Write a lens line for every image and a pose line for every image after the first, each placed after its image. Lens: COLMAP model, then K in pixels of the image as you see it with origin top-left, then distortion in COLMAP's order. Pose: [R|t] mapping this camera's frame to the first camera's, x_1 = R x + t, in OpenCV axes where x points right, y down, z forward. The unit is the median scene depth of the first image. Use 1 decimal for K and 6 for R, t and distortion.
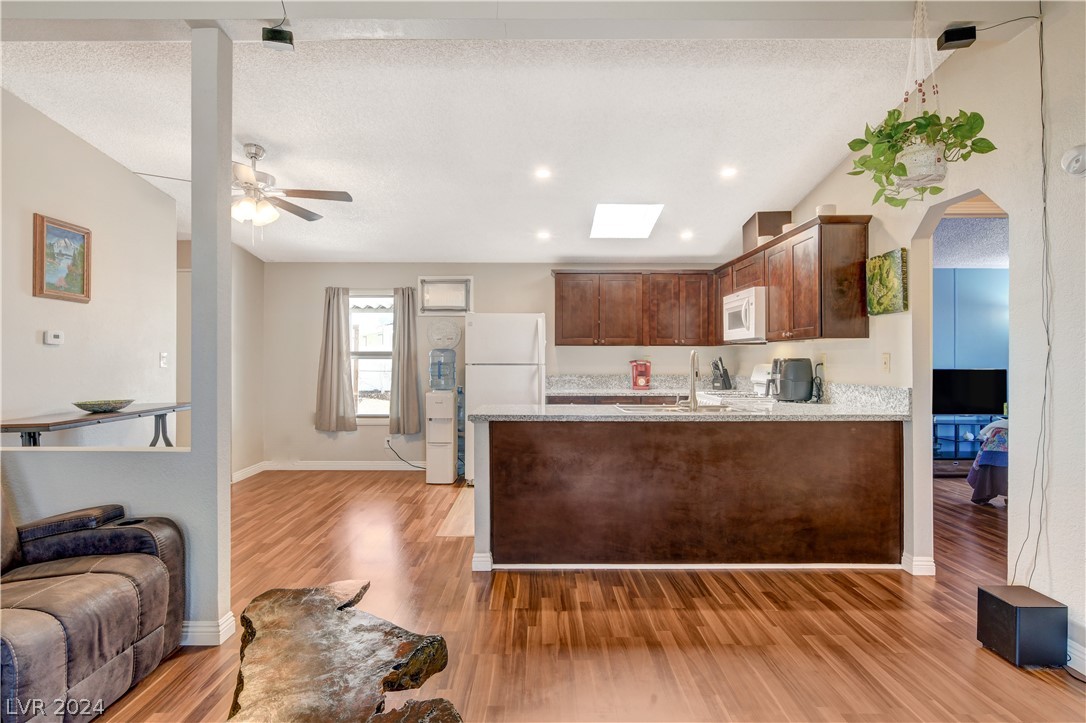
lens RADIAL K [[565.9, 0, 543.0], [0, 565.9, 361.5], [0, 0, 1]] dist [-0.010417, 0.000741]
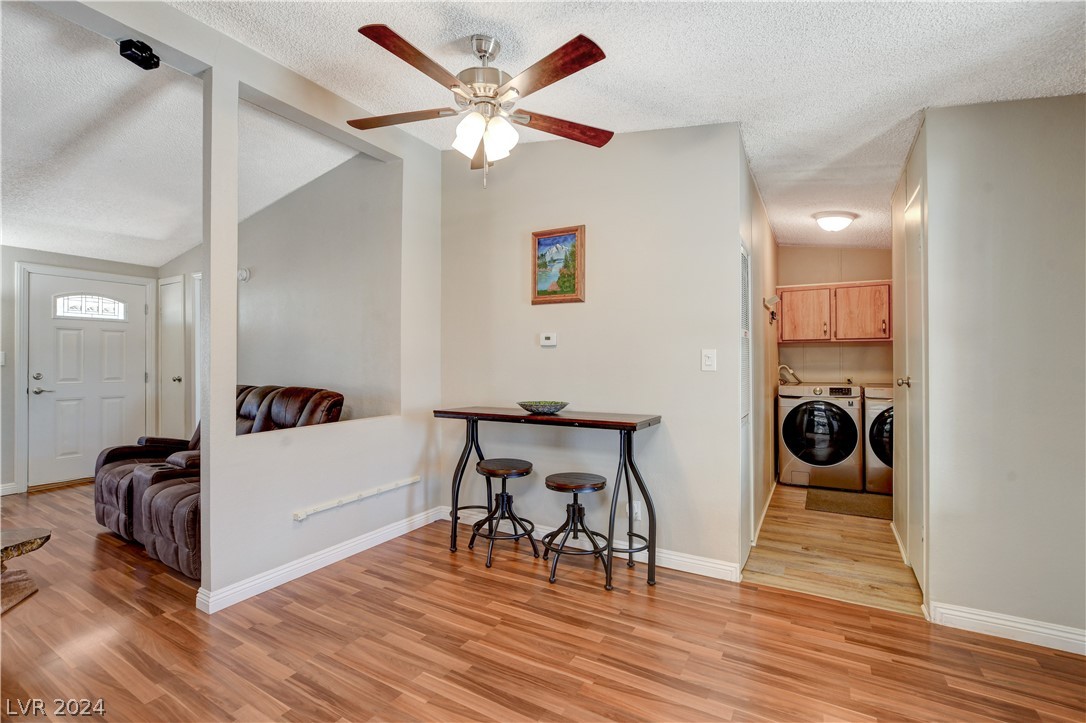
lens RADIAL K [[475.1, 0, 541.2], [0, 475.1, 361.2], [0, 0, 1]] dist [-0.015699, 0.000585]
pose [[-0.508304, 0.005755, -0.861158, -0.069617], [-0.002173, 0.999966, 0.007965, -0.007507], [0.861175, 0.005920, -0.508274, 1.366702]]
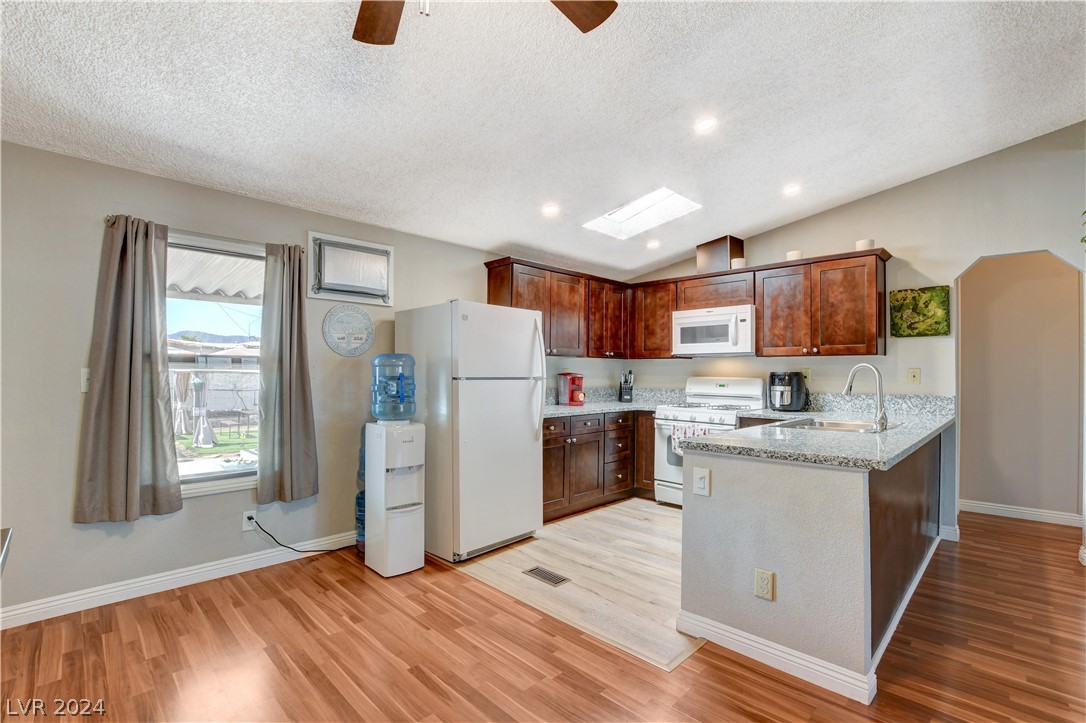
lens RADIAL K [[486.9, 0, 541.8], [0, 486.9, 370.6], [0, 0, 1]] dist [-0.037427, 0.005737]
pose [[0.712704, 0.007095, 0.701429, -0.665900], [-0.001742, 0.999964, -0.008345, 0.000411], [-0.701463, 0.004726, 0.712690, 0.773015]]
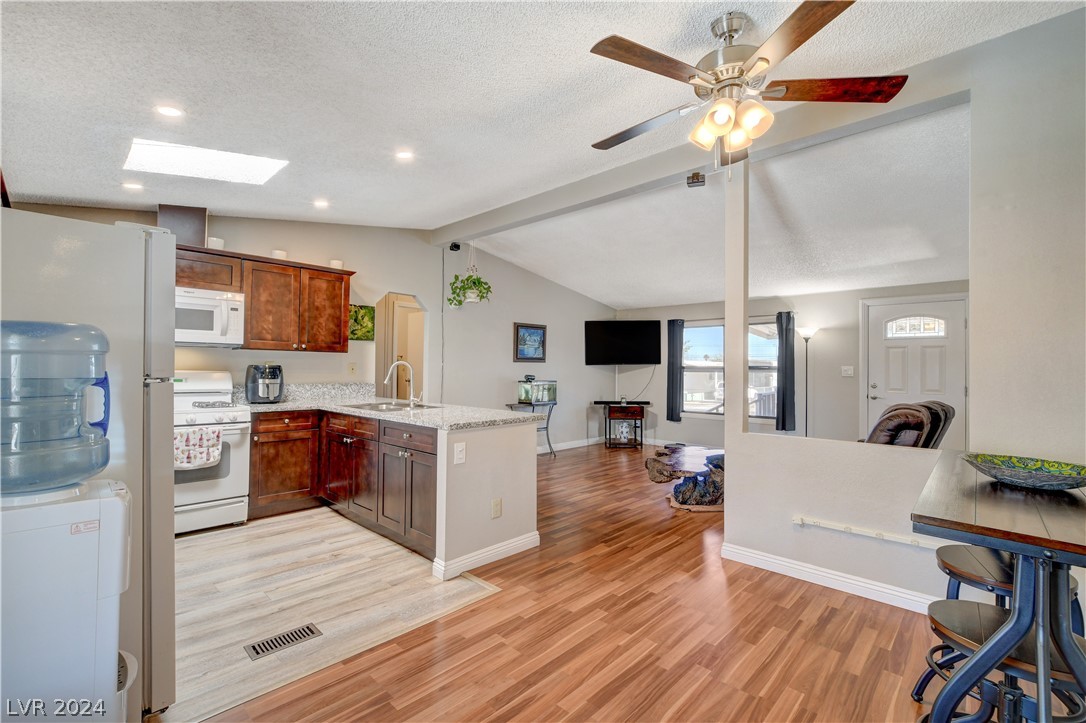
lens RADIAL K [[475.1, 0, 541.2], [0, 475.1, 361.2], [0, 0, 1]] dist [-0.015699, 0.000585]
pose [[-0.719029, 0.002810, 0.694975, -0.730002], [-0.008468, 0.999882, -0.012803, -0.006932], [-0.694929, -0.015091, -0.718920, 1.519934]]
